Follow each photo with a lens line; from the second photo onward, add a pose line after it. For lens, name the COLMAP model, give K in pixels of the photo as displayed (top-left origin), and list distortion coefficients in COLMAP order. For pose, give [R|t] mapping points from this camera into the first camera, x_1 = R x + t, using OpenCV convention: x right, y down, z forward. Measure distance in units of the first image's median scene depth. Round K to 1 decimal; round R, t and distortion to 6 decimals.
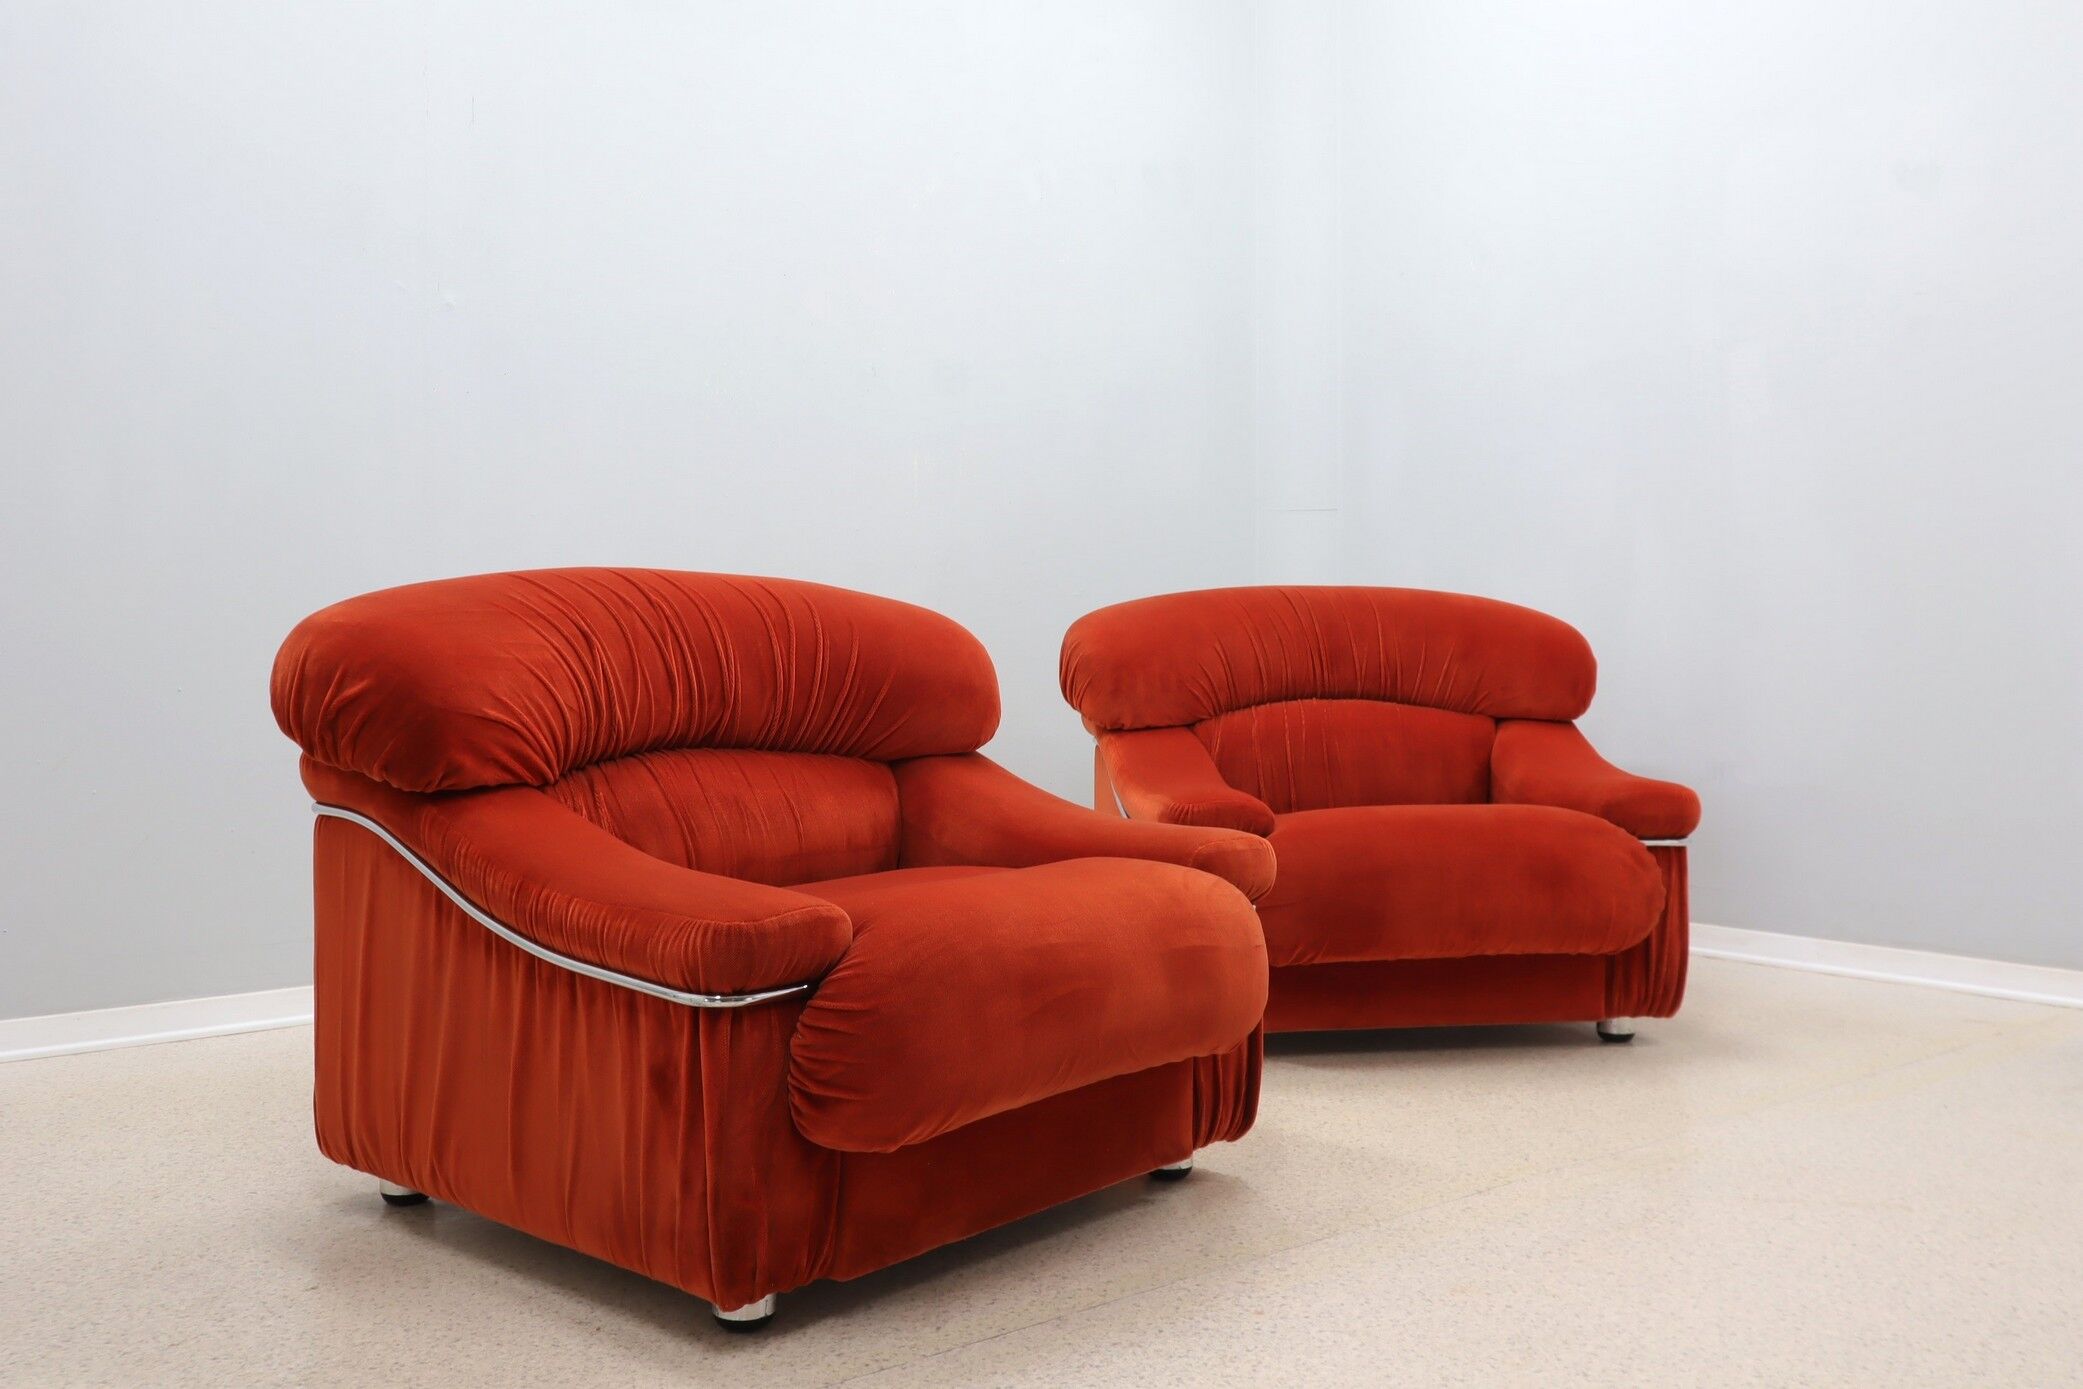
lens RADIAL K [[1879.3, 0, 1041.5], [0, 1879.3, 694.5], [0, 0, 1]] dist [-0.010103, -0.002742]
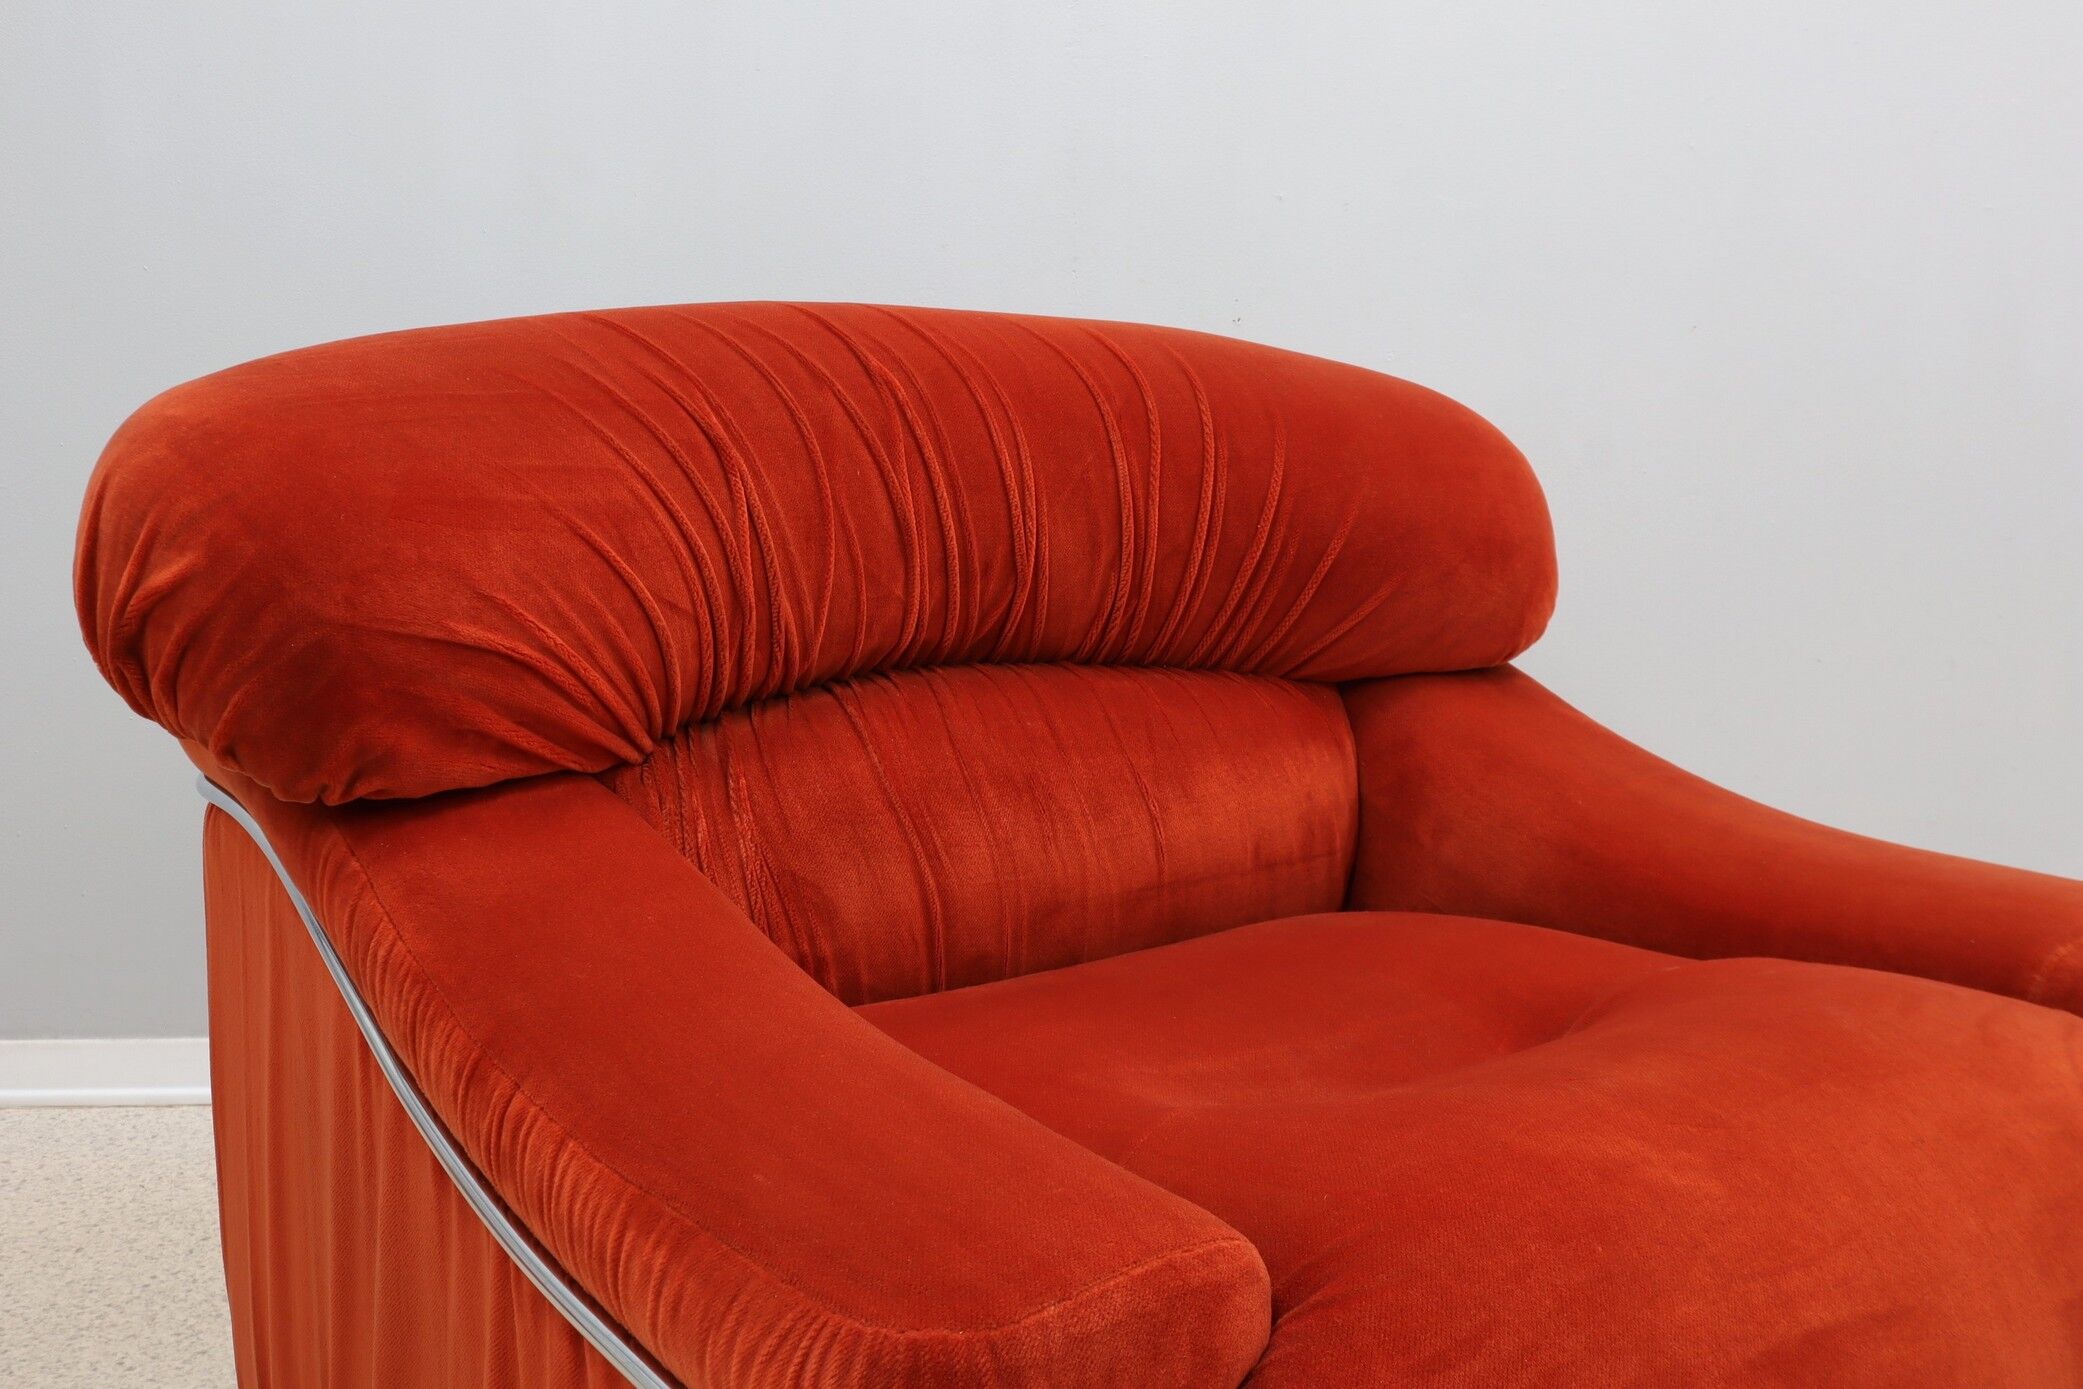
lens RADIAL K [[2047.0, 0, 1041.5], [0, 2047.0, 694.5], [0, 0, 1]] dist [0.011671, 0.006981]
pose [[0.979305, 0.034627, -0.199404, -0.060047], [-0.011300, 0.993073, 0.116953, -0.032478], [0.202072, -0.112279, 0.972913, 0.537277]]
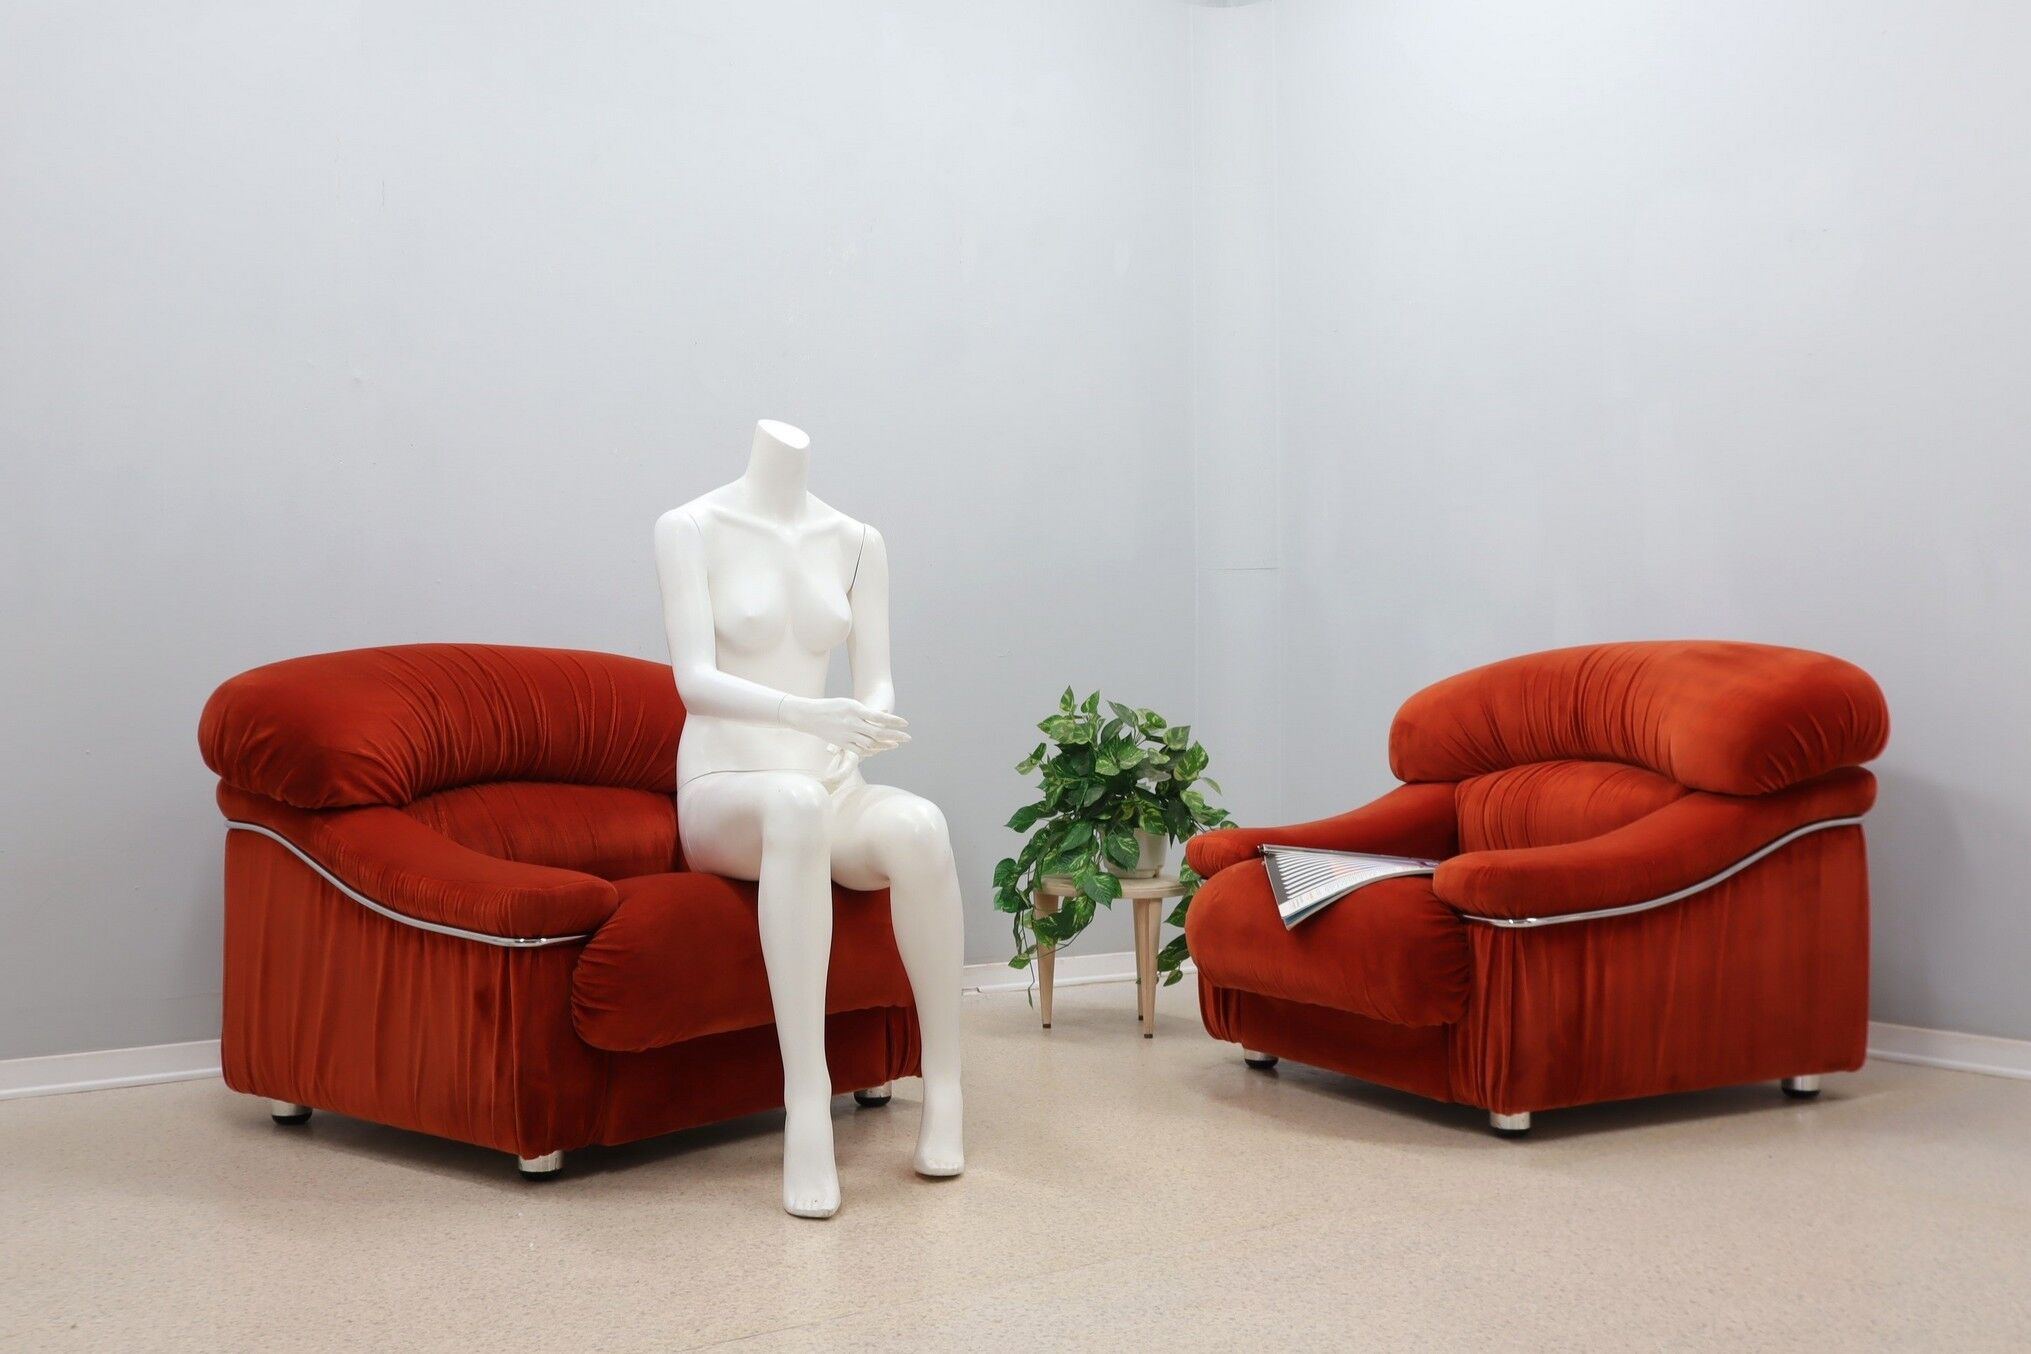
lens RADIAL K [[2051.3, 0, 1015.5], [0, 2051.3, 677.0], [0, 0, 1]] dist [0.010674, 0.004016]
pose [[0.999149, -0.001034, 0.041240, 0.121581], [0.002764, 0.999118, -0.041910, 0.019537], [-0.041160, 0.041989, 0.998270, -0.518061]]
